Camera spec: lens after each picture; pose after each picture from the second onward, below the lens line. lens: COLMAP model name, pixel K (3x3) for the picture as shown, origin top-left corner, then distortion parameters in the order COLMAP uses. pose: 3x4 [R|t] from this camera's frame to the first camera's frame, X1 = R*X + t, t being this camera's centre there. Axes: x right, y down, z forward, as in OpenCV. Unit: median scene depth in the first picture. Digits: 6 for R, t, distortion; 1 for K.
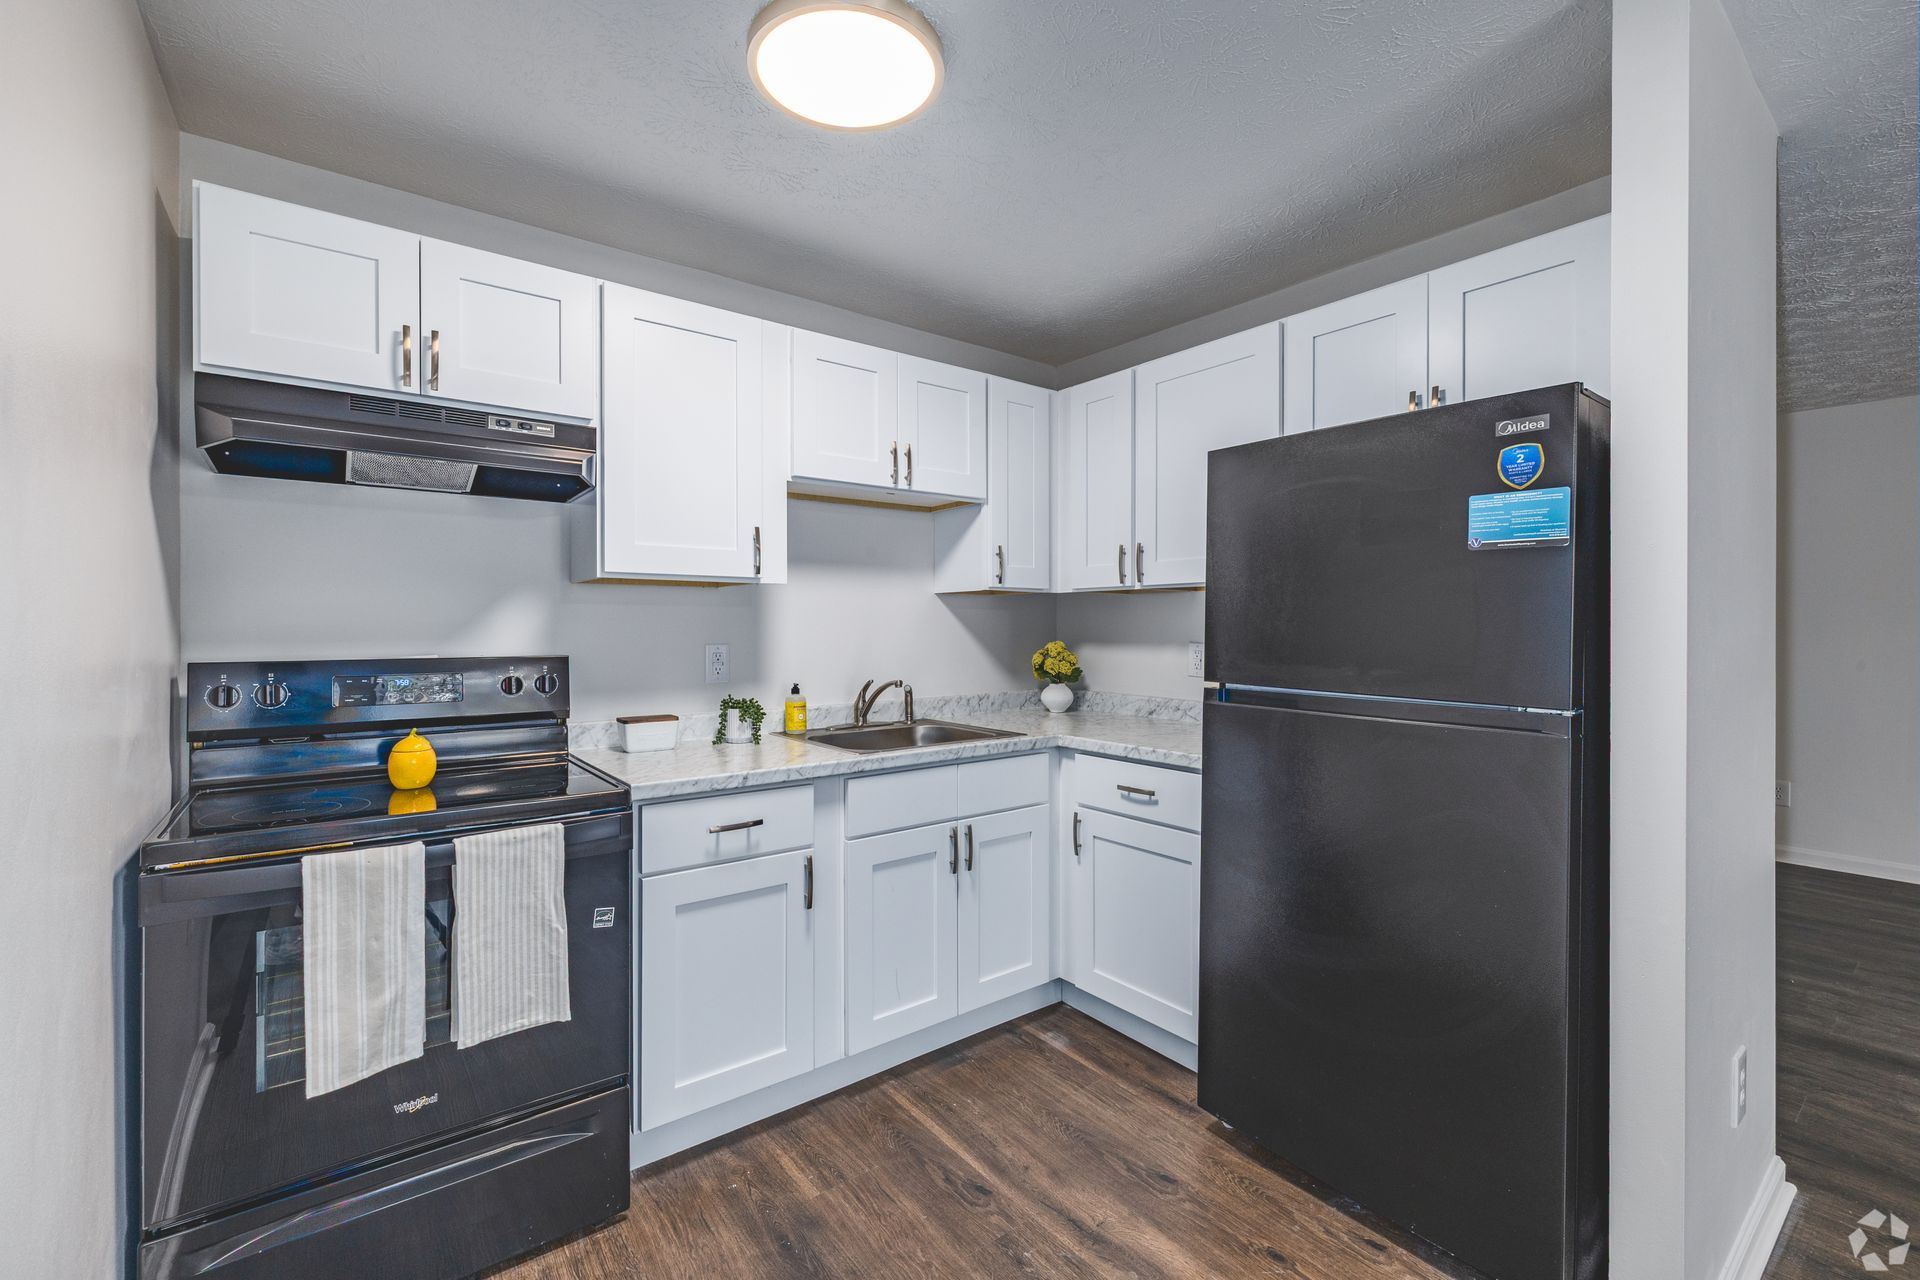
lens RADIAL K [[805.8, 0, 960.0], [0, 805.8, 640.0], [0, 0, 1]] dist [0.000599, 0.000069]
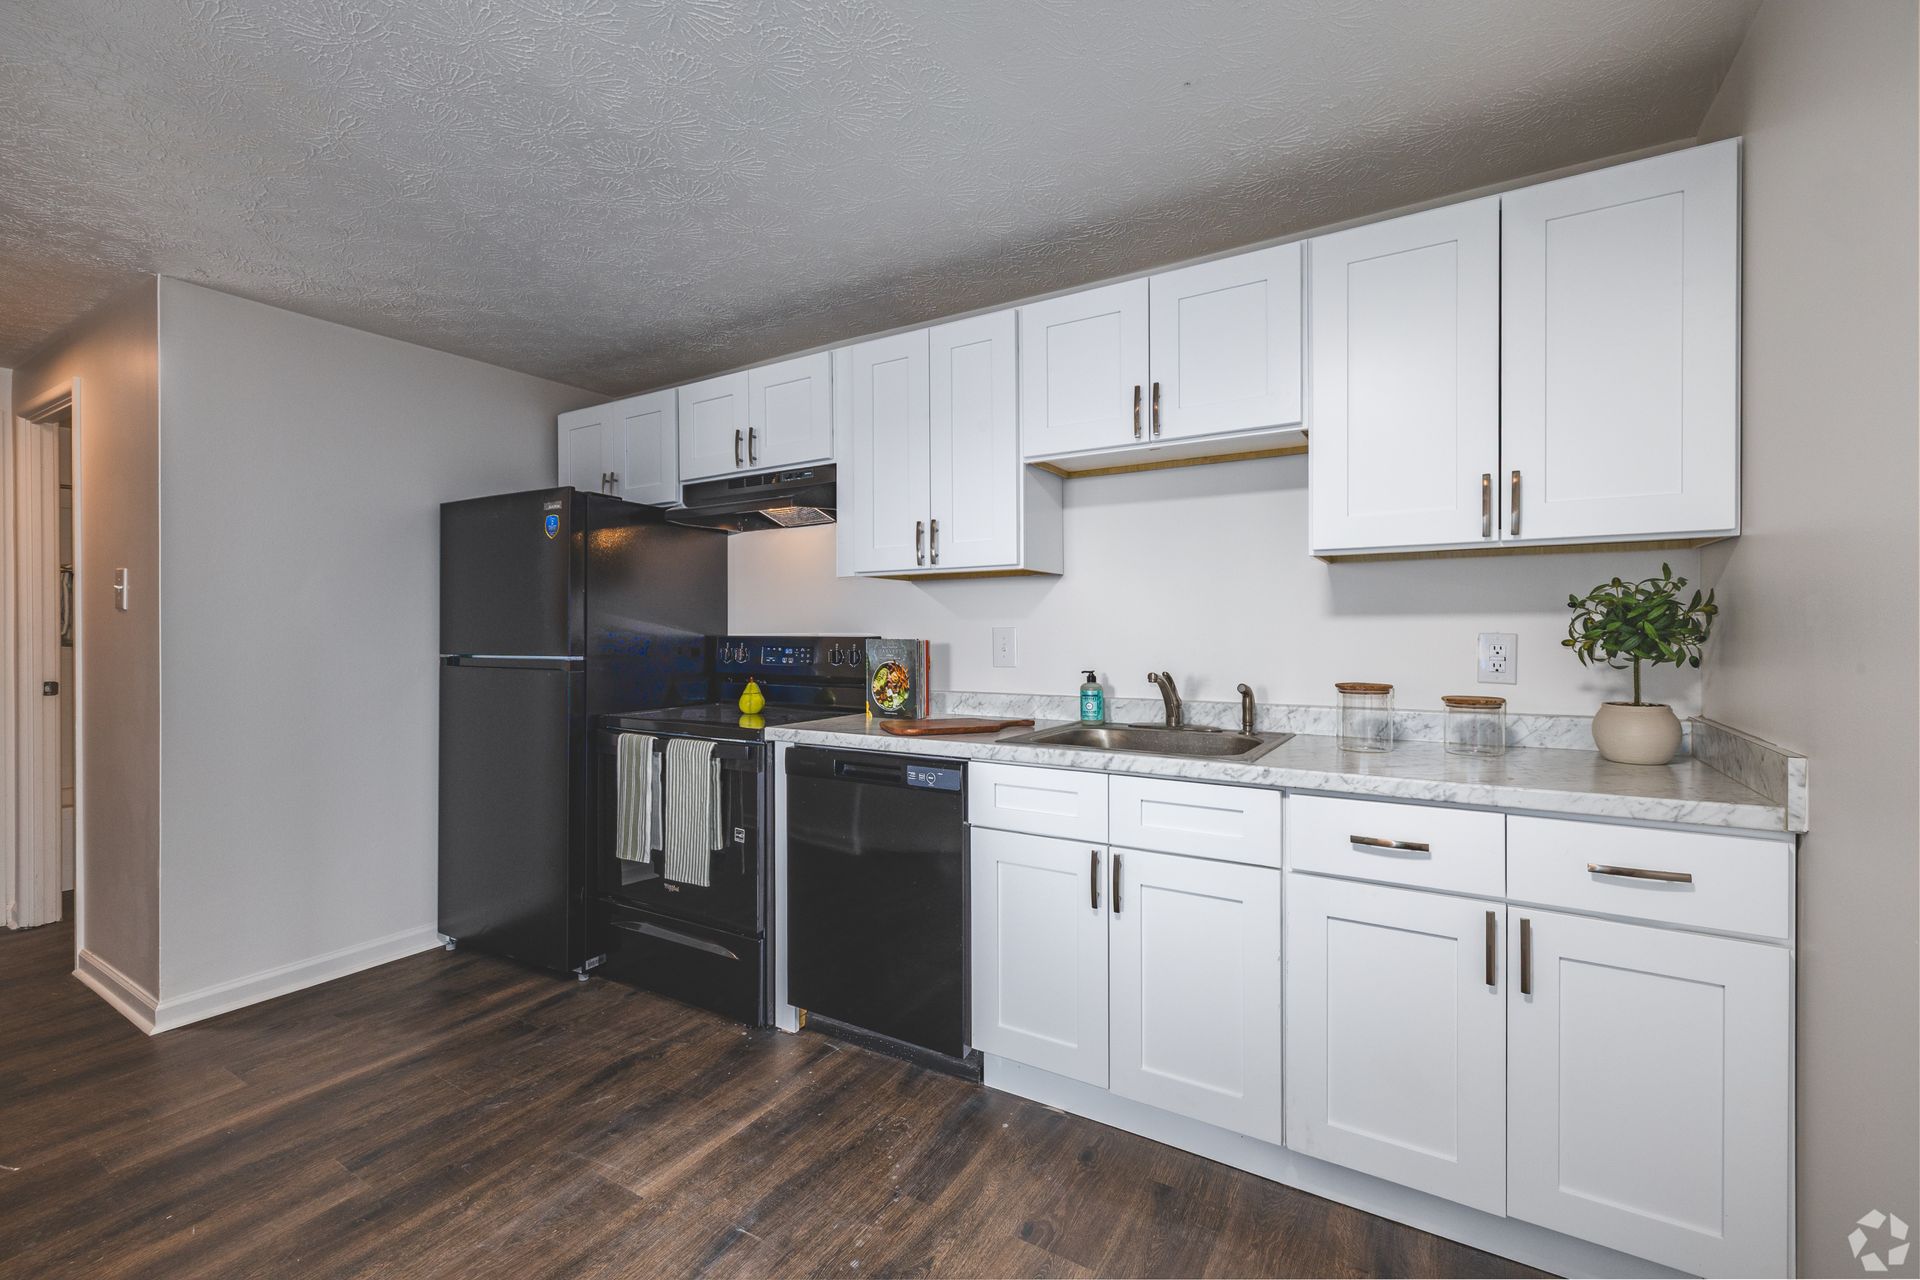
lens RADIAL K [[805.8, 0, 960.0], [0, 805.8, 640.0], [0, 0, 1]] dist [0.000599, 0.000069]
pose [[0.340411, 0.016469, -0.940132, 0.634277], [-0.011252, 0.999846, 0.013441, 0.006113], [0.940209, 0.006003, 0.340544, 0.532686]]
